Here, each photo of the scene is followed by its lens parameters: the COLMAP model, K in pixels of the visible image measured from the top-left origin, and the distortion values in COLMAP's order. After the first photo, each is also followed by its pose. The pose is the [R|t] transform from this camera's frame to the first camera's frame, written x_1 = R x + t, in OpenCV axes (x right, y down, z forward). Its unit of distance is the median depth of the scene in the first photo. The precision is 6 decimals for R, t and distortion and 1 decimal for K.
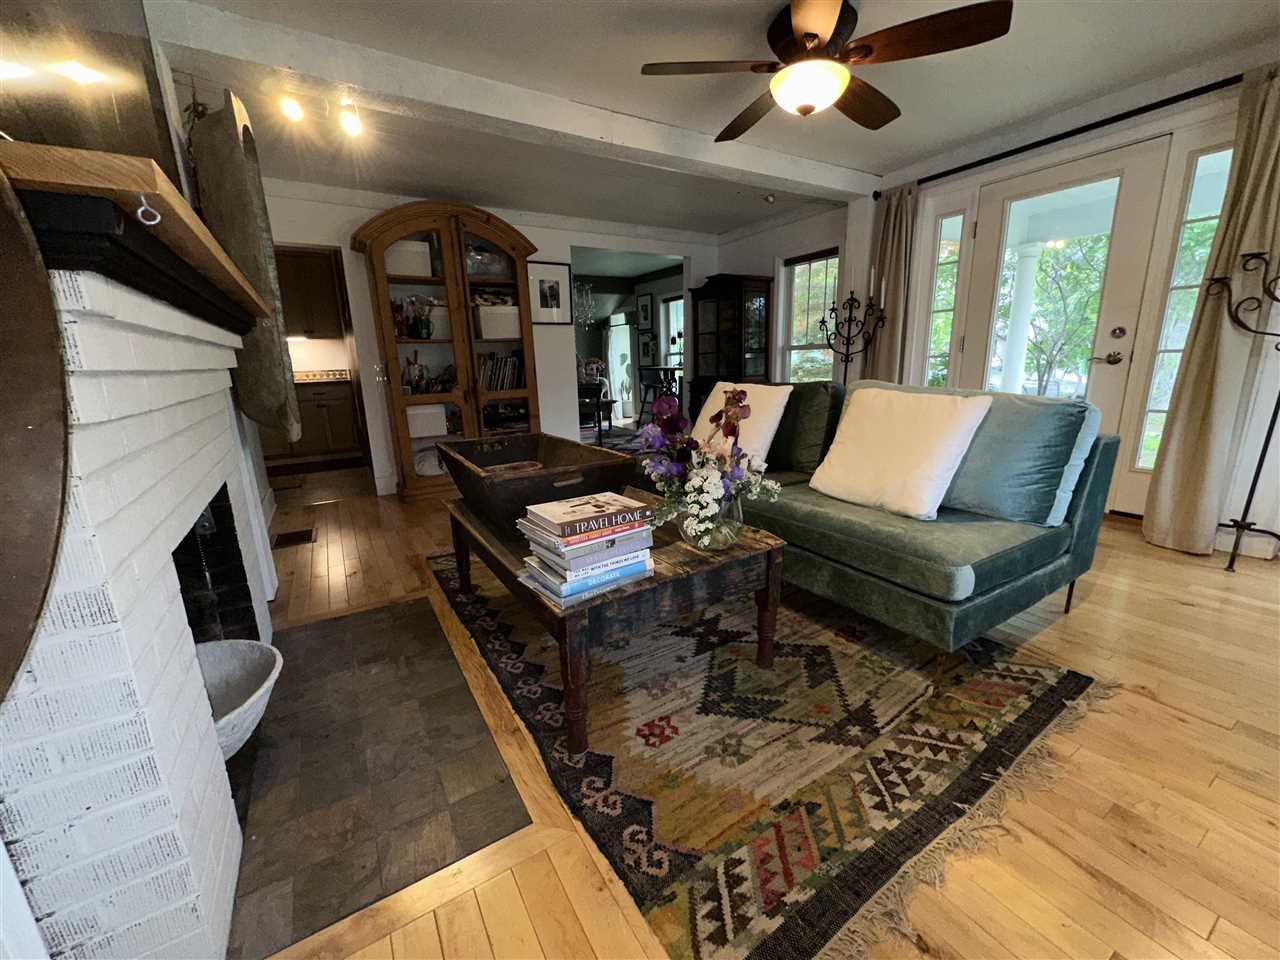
lens RADIAL K [[511.7, 0, 640.0], [0, 511.7, 480.0], [0, 0, 1]] dist [-0.002467, 0.000298]
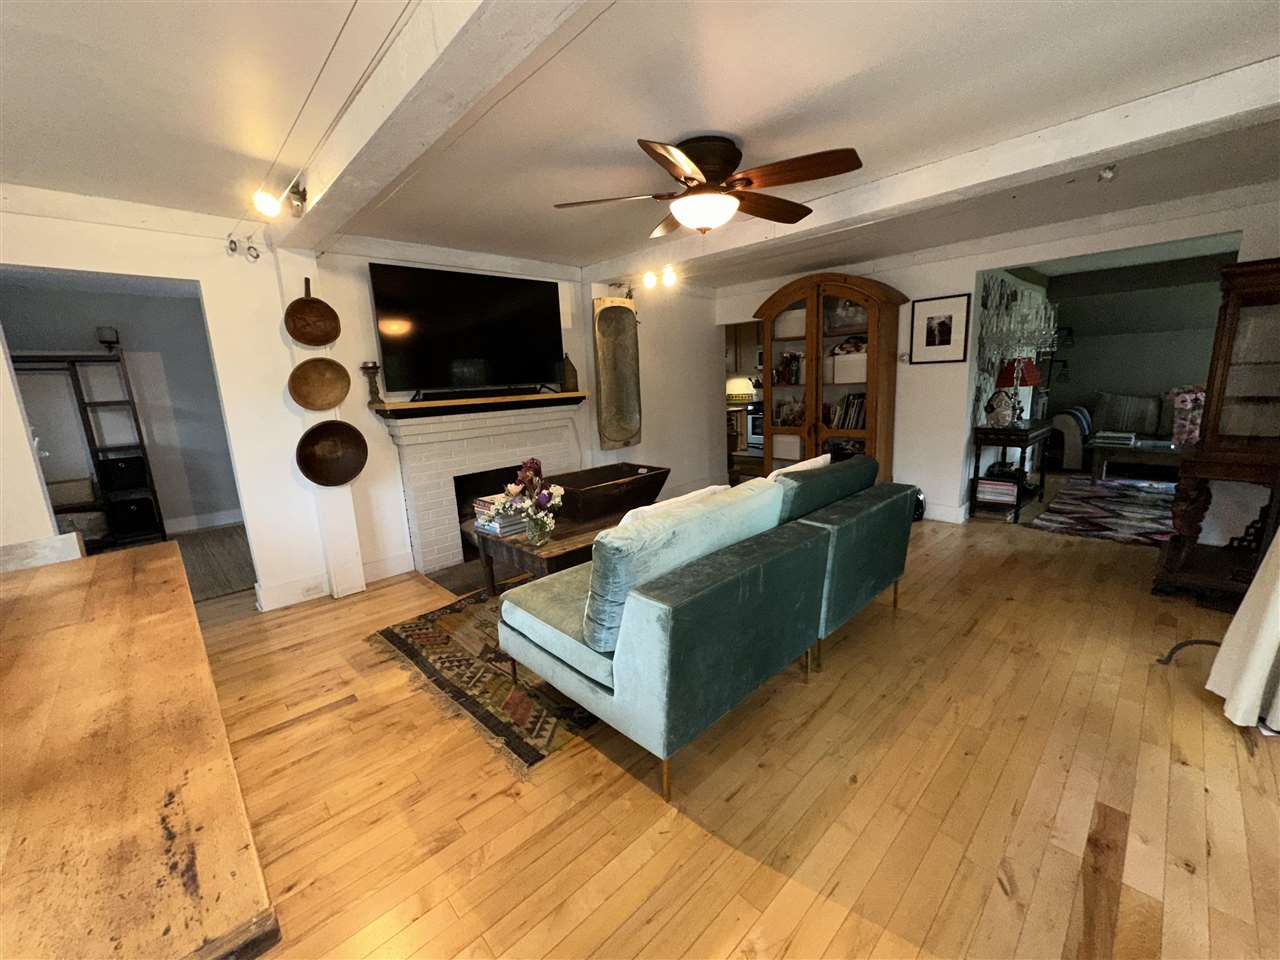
lens RADIAL K [[511.7, 0, 640.0], [0, 511.7, 480.0], [0, 0, 1]] dist [-0.002467, 0.000298]
pose [[0.208448, 0.207229, -0.955827, 0.924748], [-0.187835, 0.967584, 0.168815, -0.224135], [0.959827, 0.144349, 0.240616, 0.425608]]
